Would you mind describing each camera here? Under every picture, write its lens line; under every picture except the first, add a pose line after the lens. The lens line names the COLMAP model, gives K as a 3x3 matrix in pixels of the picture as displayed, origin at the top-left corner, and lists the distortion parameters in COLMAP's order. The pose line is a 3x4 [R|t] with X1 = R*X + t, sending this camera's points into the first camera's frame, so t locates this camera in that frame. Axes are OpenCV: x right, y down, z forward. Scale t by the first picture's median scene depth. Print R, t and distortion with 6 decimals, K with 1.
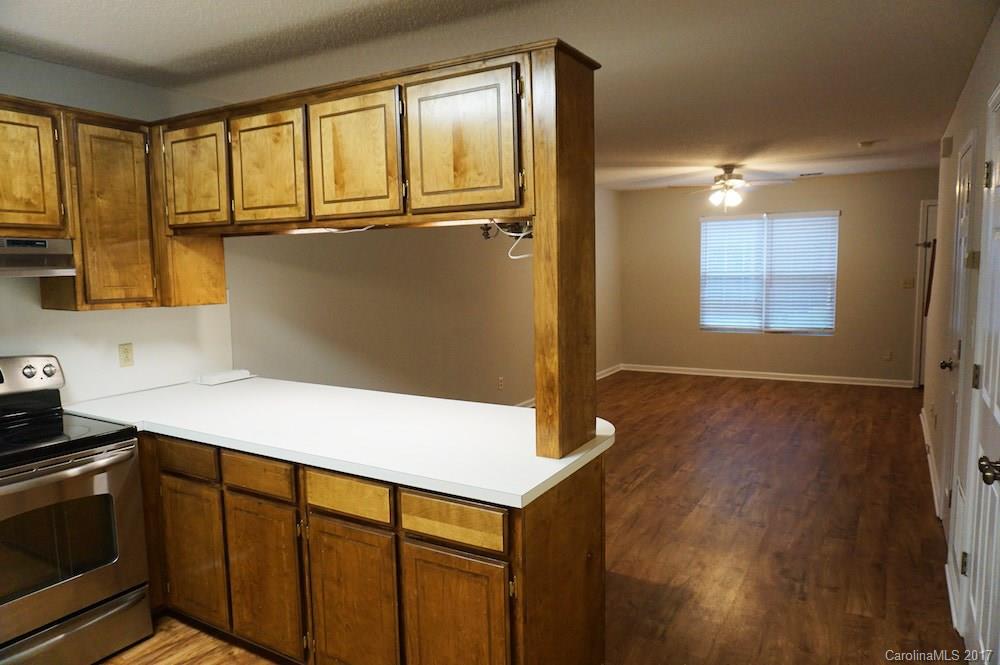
lens RADIAL K [[669.4, 0, 505.3], [0, 669.4, 332.2], [0, 0, 1]] dist [0.000337, -0.002964]
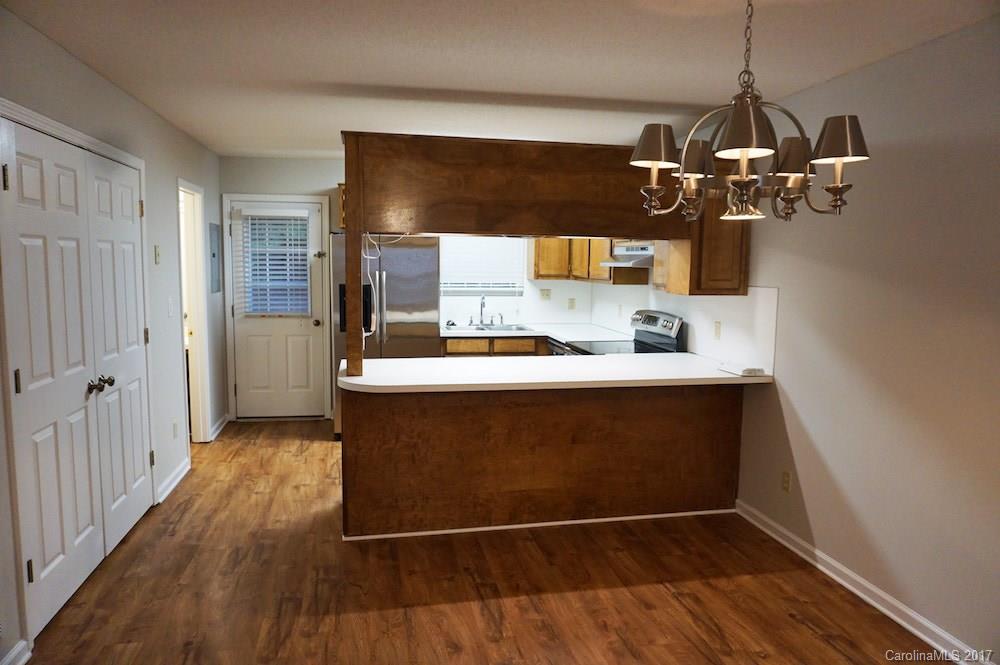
lens RADIAL K [[665.8, 0, 499.2], [0, 665.8, 338.0], [0, 0, 1]] dist [-0.050001, 0.031732]
pose [[-0.752613, 0.081603, -0.653387, 0.728872], [-0.068843, 0.977101, 0.201330, -0.219742], [0.654854, 0.196505, -0.729761, 1.994183]]
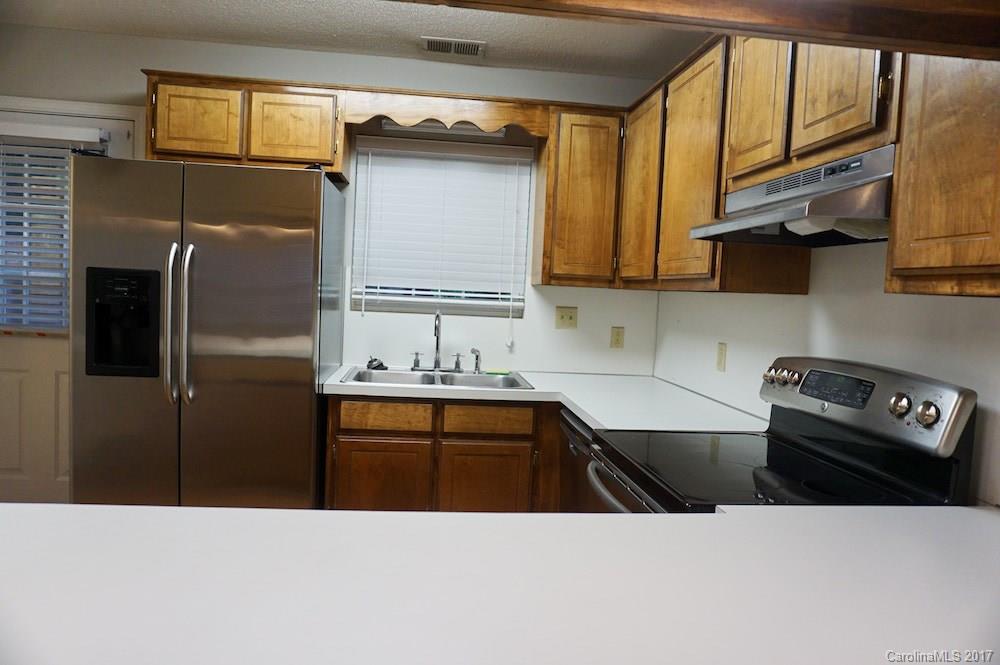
lens RADIAL K [[665.8, 0, 499.2], [0, 665.8, 338.0], [0, 0, 1]] dist [-0.050001, 0.031732]
pose [[-0.802040, 0.014199, -0.597101, -0.132140], [-0.100461, 0.982267, 0.158299, -0.046709], [0.588761, 0.186948, -0.786391, 1.233011]]
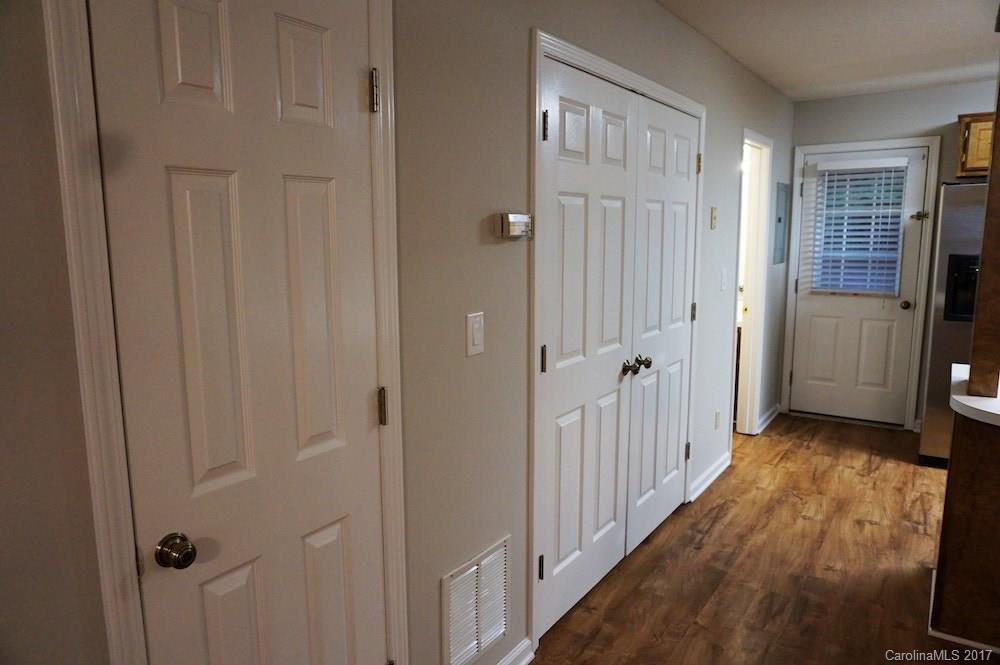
lens RADIAL K [[660.8, 0, 486.9], [0, 660.8, 345.2], [0, 0, 1]] dist [-0.055366, 0.026427]
pose [[-0.994173, 0.015620, 0.106658, 0.627825], [0.043340, 0.963872, 0.262816, -0.166420], [-0.098700, 0.265907, -0.958933, 1.694873]]
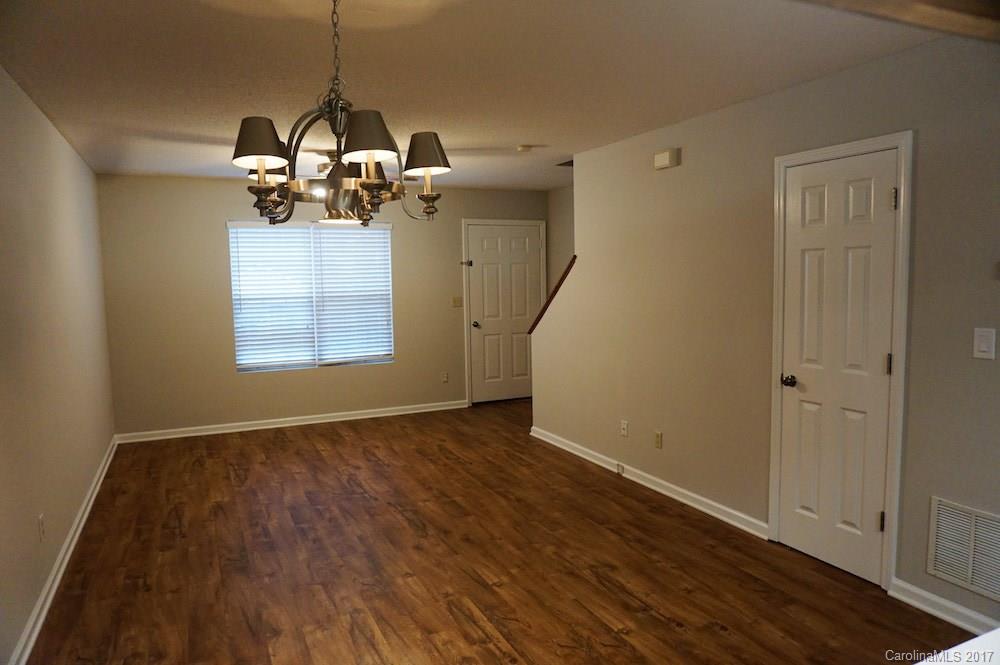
lens RADIAL K [[665.8, 0, 499.2], [0, 665.8, 338.0], [0, 0, 1]] dist [-0.050001, 0.031732]
pose [[0.572084, -0.069966, 0.817206, -0.452541], [0.093619, 0.995414, 0.019686, -0.089603], [-0.814835, 0.065244, 0.576010, 1.063918]]
